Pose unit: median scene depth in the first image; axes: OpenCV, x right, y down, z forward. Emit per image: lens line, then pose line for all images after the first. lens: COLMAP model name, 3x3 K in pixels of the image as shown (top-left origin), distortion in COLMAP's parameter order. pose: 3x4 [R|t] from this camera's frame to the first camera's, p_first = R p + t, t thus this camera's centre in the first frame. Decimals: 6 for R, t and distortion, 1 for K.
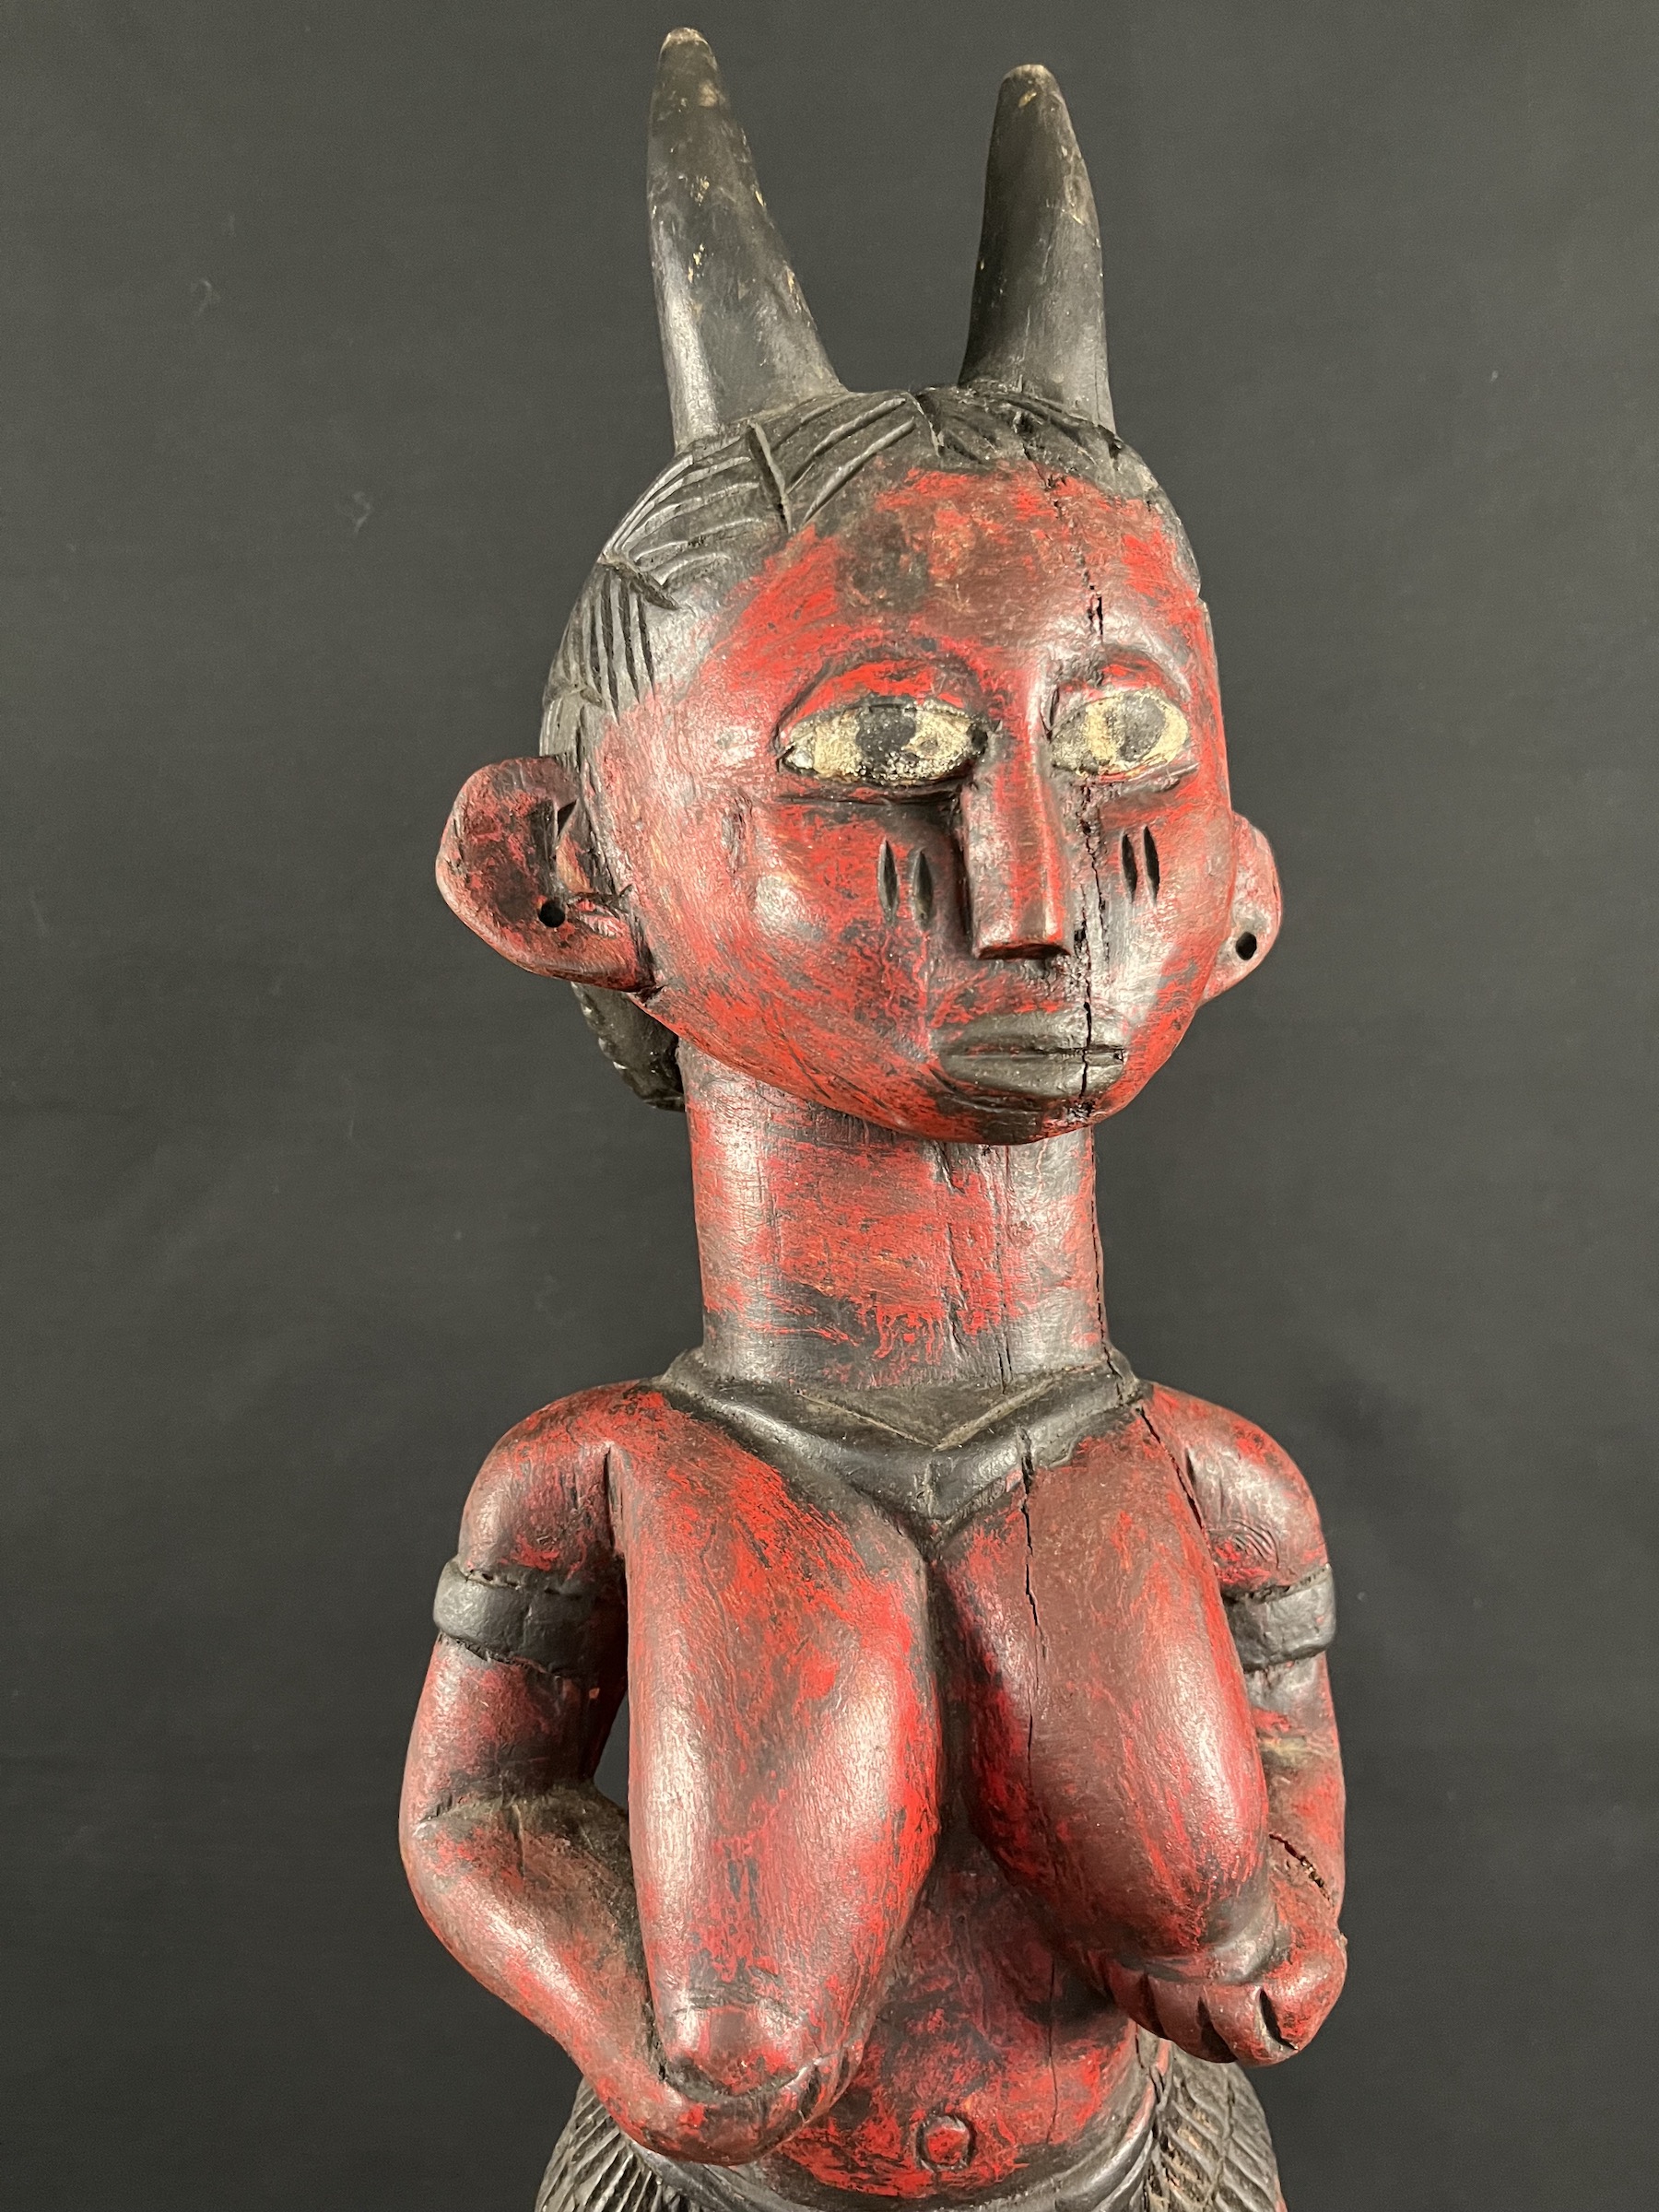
lens RADIAL K [[1656.2, 0, 812.0], [0, 1656.2, 1123.2], [0, 0, 1]] dist [0.036403, -0.045061]
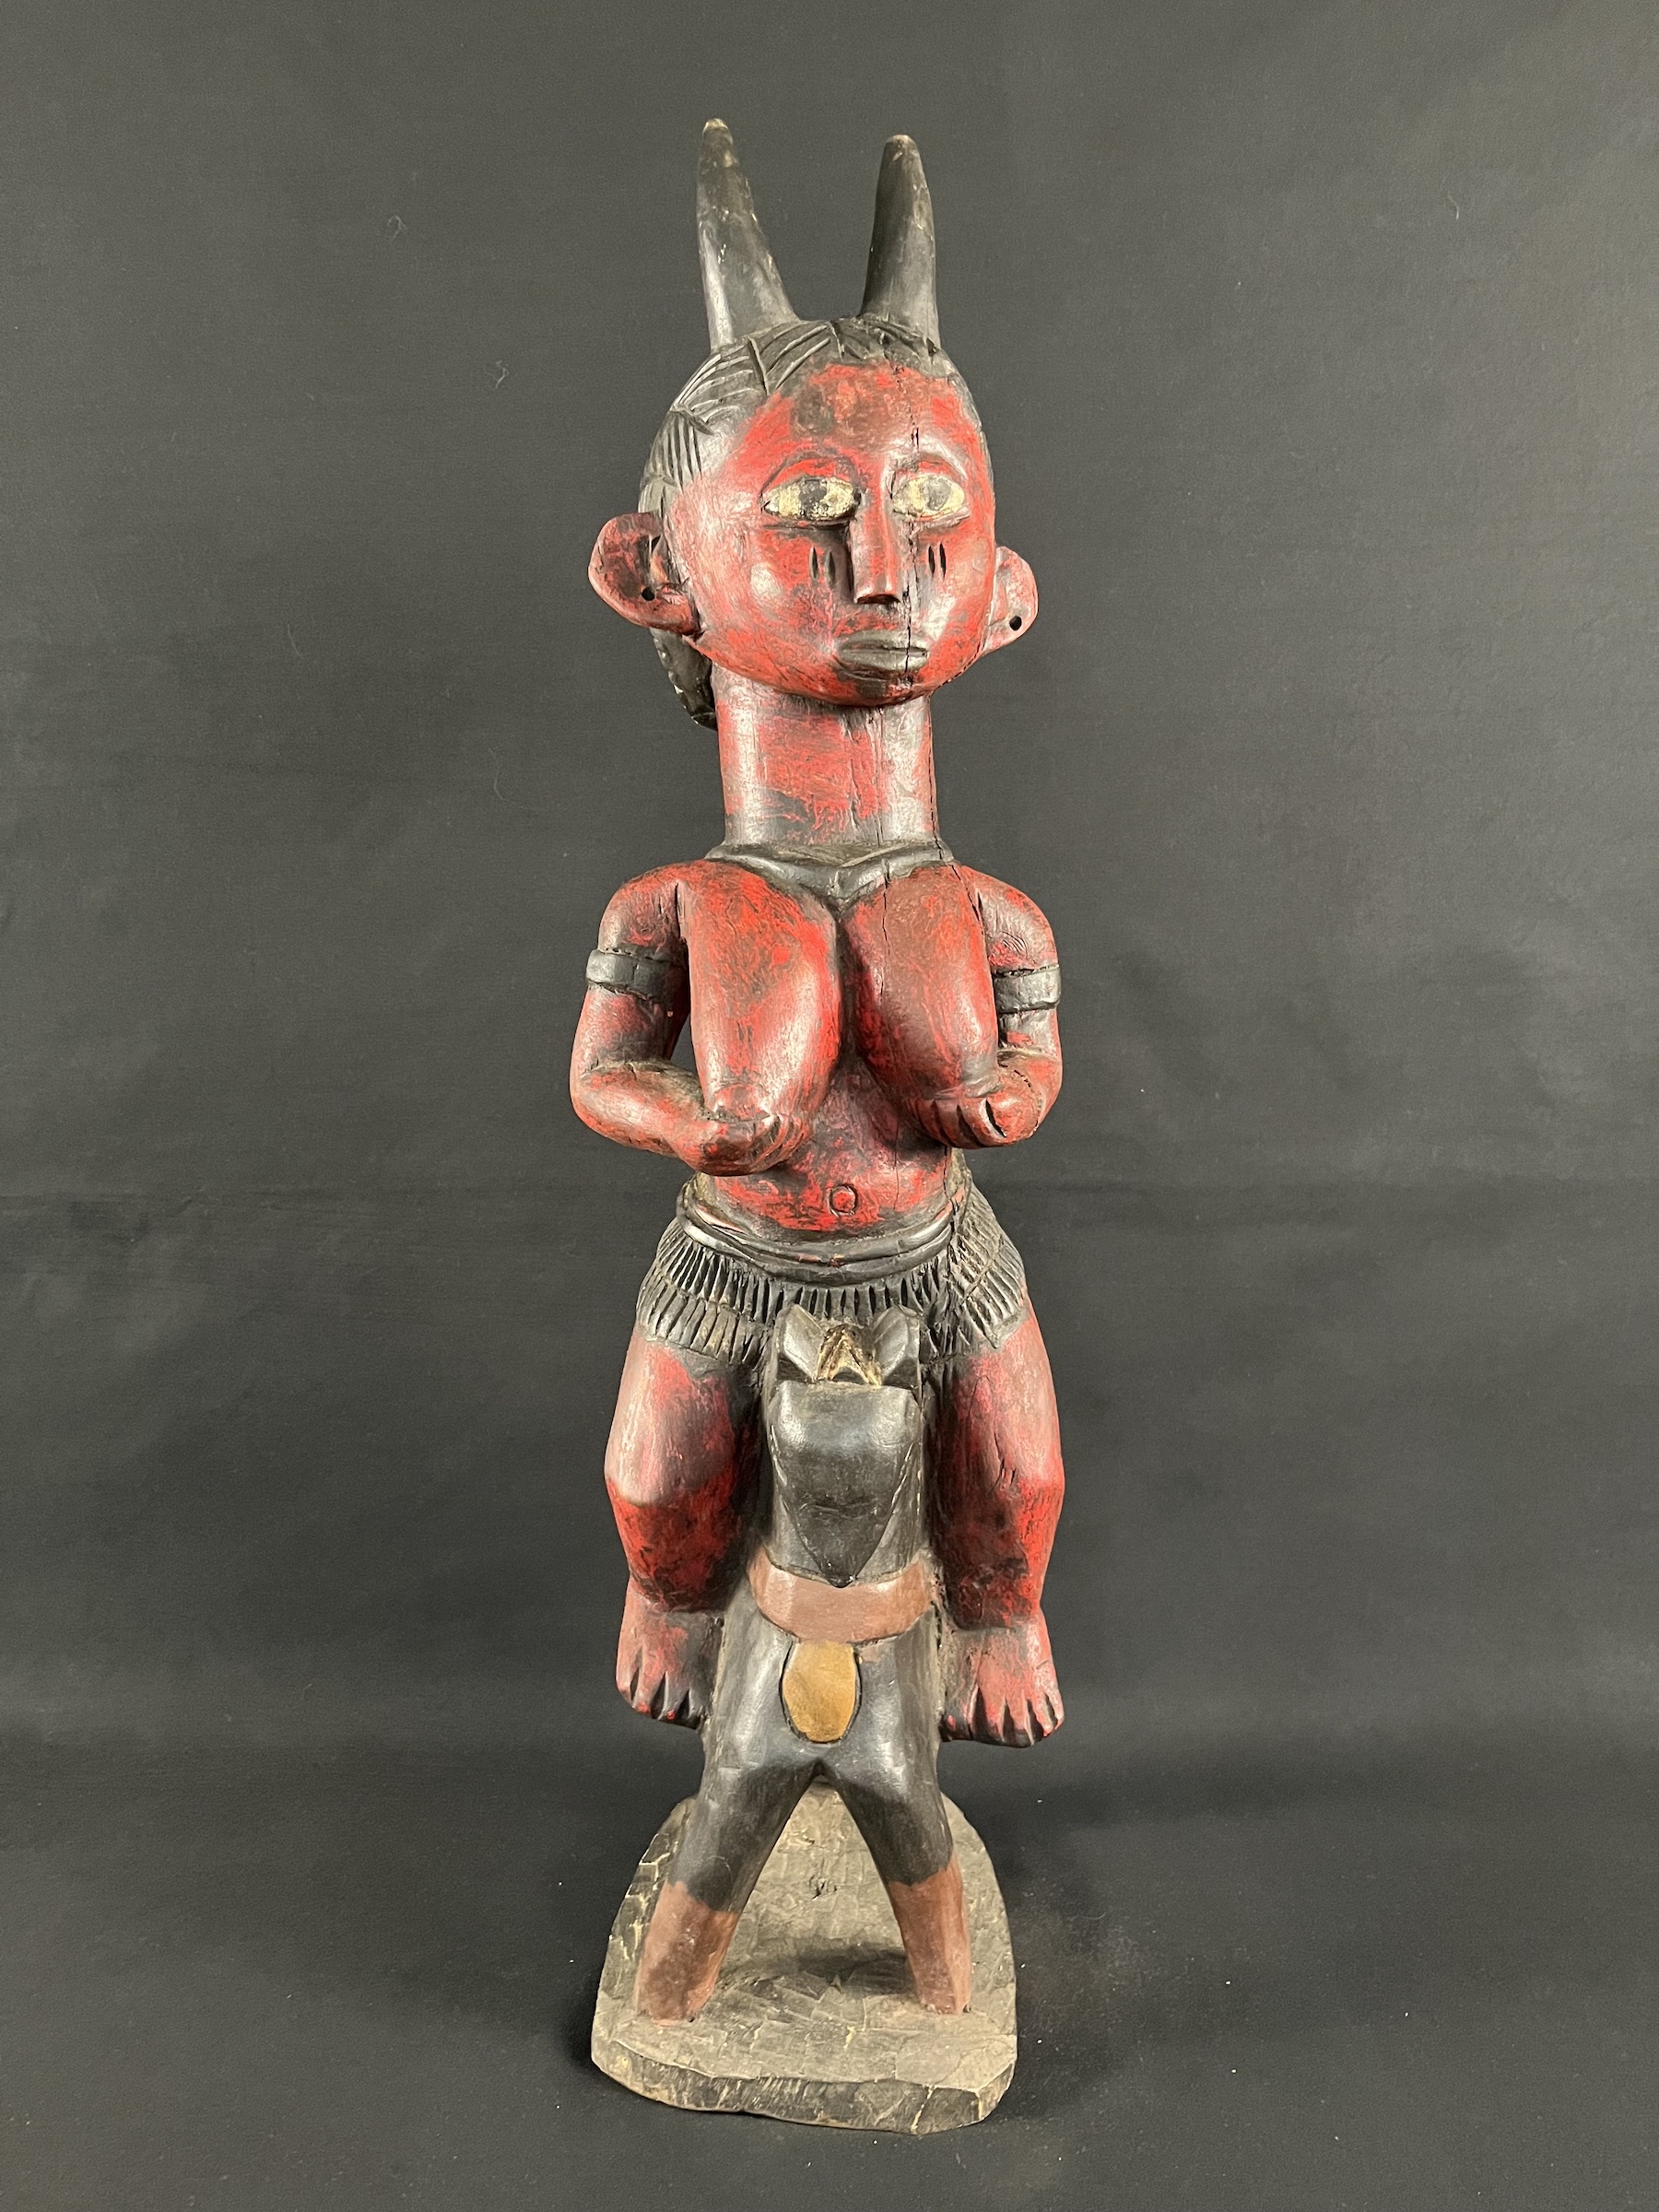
lens RADIAL K [[1656.2, 0, 816.4], [0, 1656.2, 1115.9], [0, 0, 1]] dist [0.036403, -0.045061]
pose [[0.999973, 0.004868, -0.005438, 0.055627], [-0.004427, 0.996913, 0.078389, 0.334597], [0.005802, -0.078363, 0.996908, -1.010418]]
